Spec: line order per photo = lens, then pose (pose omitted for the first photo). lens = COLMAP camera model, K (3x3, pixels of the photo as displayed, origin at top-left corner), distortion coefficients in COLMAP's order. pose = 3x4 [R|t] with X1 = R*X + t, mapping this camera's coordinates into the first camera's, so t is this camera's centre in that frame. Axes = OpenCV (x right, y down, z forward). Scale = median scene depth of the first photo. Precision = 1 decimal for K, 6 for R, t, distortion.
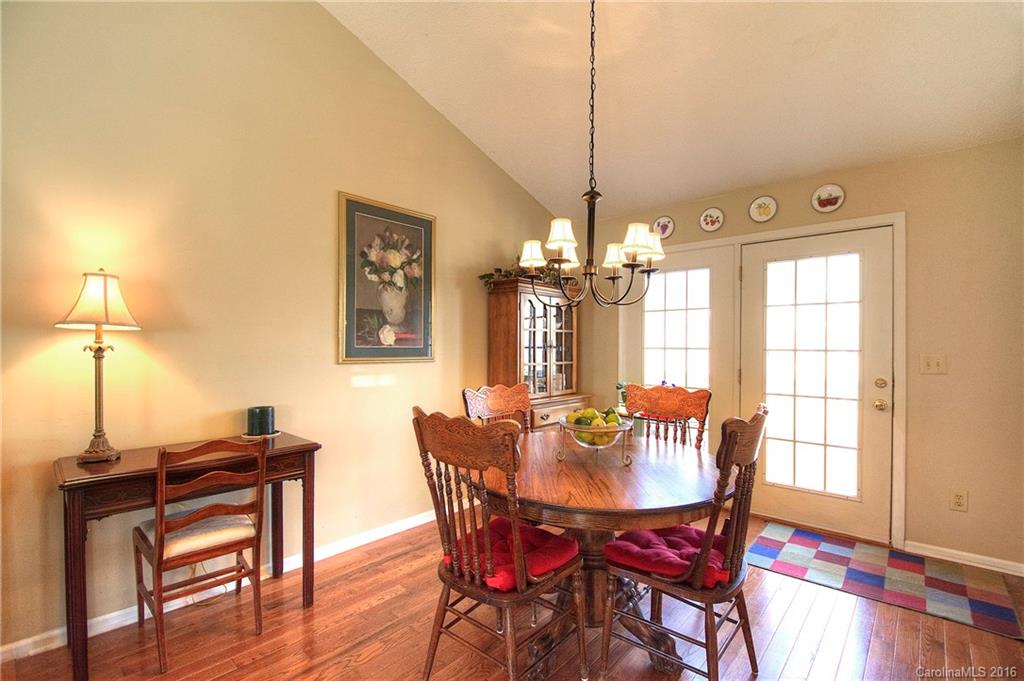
lens RADIAL K [[447.9, 0, 513.1], [0, 447.9, 346.2], [0, 0, 1]] dist [0.024998, -0.026668]
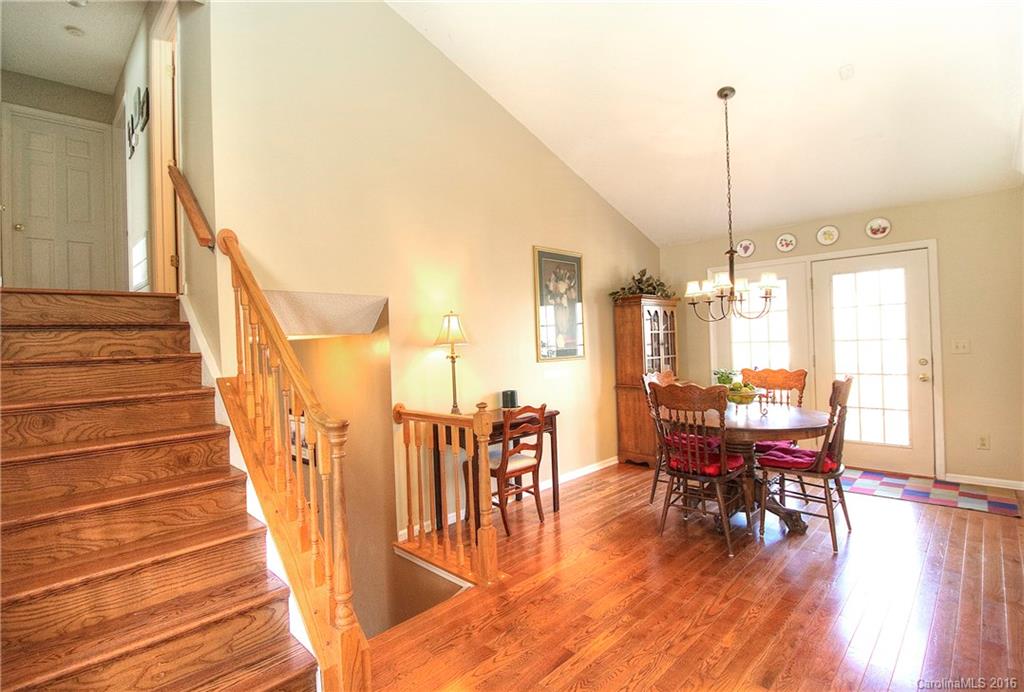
lens RADIAL K [[477.5, 0, 497.3], [0, 477.5, 341.6], [0, 0, 1]] dist [0.029902, -0.031384]
pose [[0.997603, -0.039080, -0.057113, -0.408704], [0.038972, 0.999236, -0.003019, -0.026964], [0.057188, 0.000786, 0.998363, -0.553664]]
